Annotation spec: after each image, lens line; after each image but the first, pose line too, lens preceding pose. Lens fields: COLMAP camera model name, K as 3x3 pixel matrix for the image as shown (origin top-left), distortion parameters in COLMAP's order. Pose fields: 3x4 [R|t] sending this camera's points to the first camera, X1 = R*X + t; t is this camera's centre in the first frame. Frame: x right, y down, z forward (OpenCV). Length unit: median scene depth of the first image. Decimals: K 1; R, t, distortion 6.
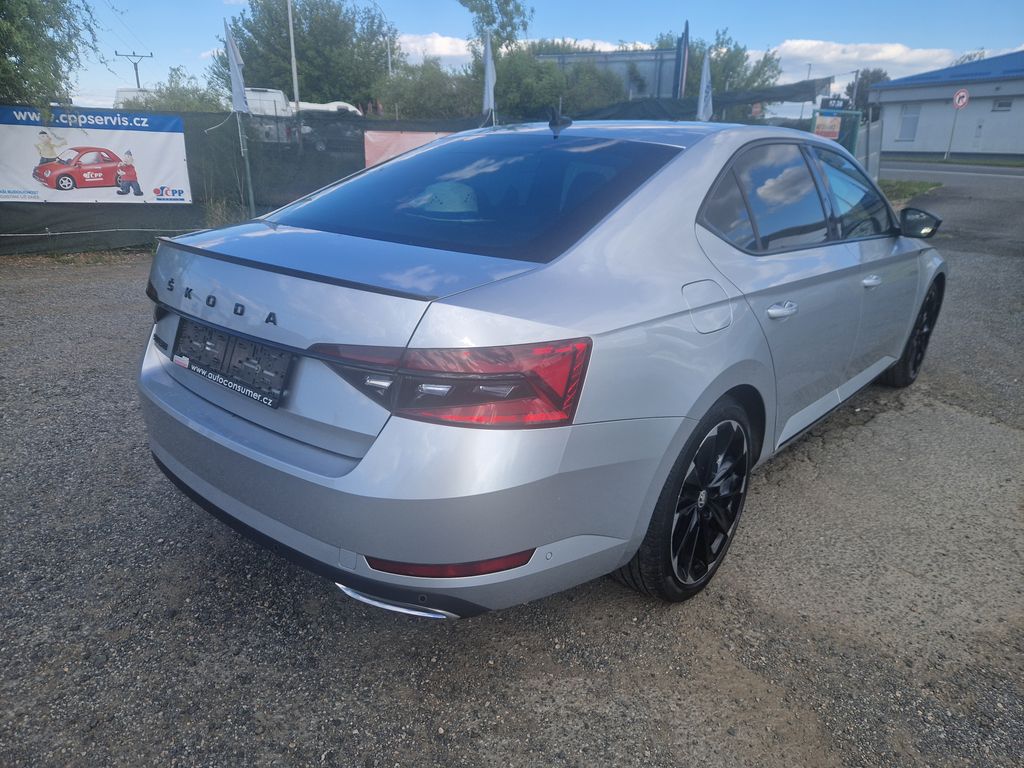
lens RADIAL K [[696.9, 0, 512.0], [0, 696.9, 384.0], [0, 0, 1]] dist [0.051860, -0.040381]
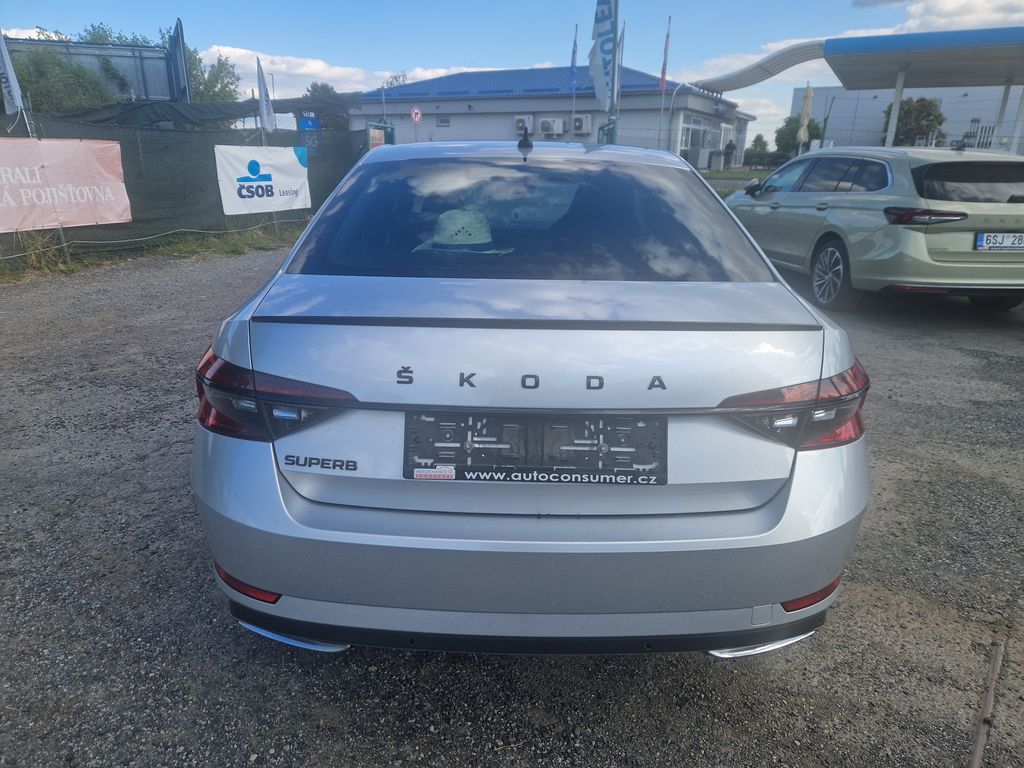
lens RADIAL K [[696.9, 0, 512.0], [0, 696.9, 384.0], [0, 0, 1]] dist [0.051860, -0.040381]
pose [[0.755814, -0.205247, 0.621787, -0.076199], [0.209769, 0.975452, 0.067004, -0.014073], [-0.620276, 0.079789, 0.780315, 0.033260]]
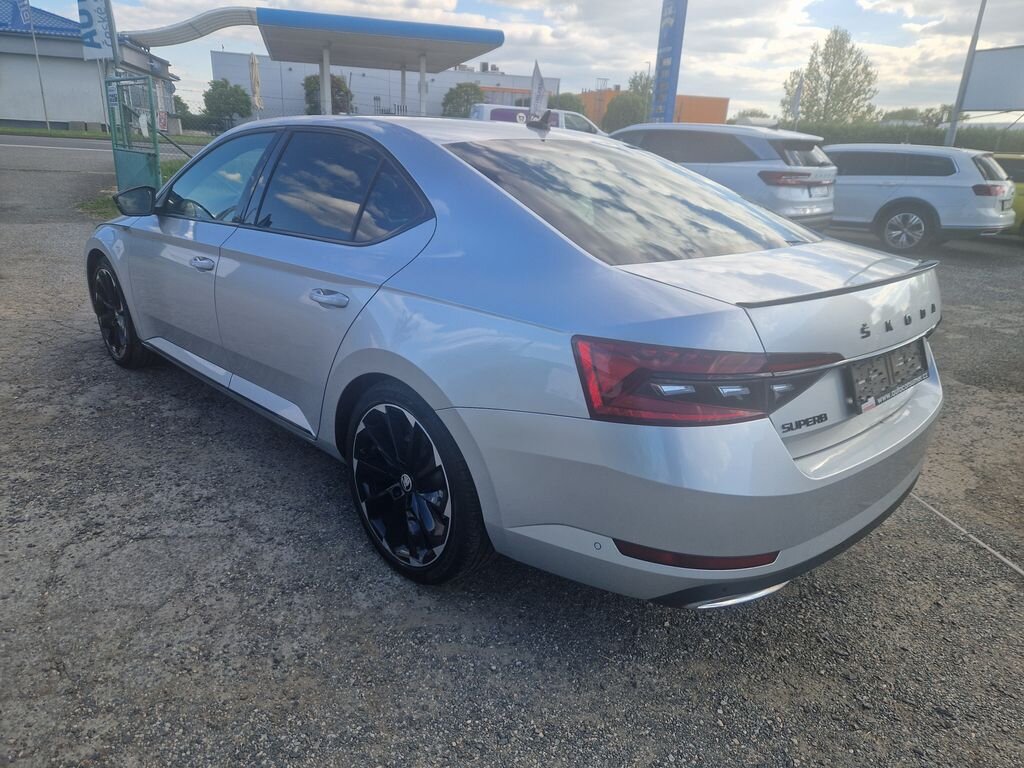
lens RADIAL K [[696.9, 0, 512.0], [0, 696.9, 384.0], [0, 0, 1]] dist [0.051860, -0.040381]
pose [[0.085704, -0.333639, 0.938797, -0.123788], [0.277381, 0.913000, 0.299149, -0.042077], [-0.956930, 0.234767, 0.170793, 0.115752]]
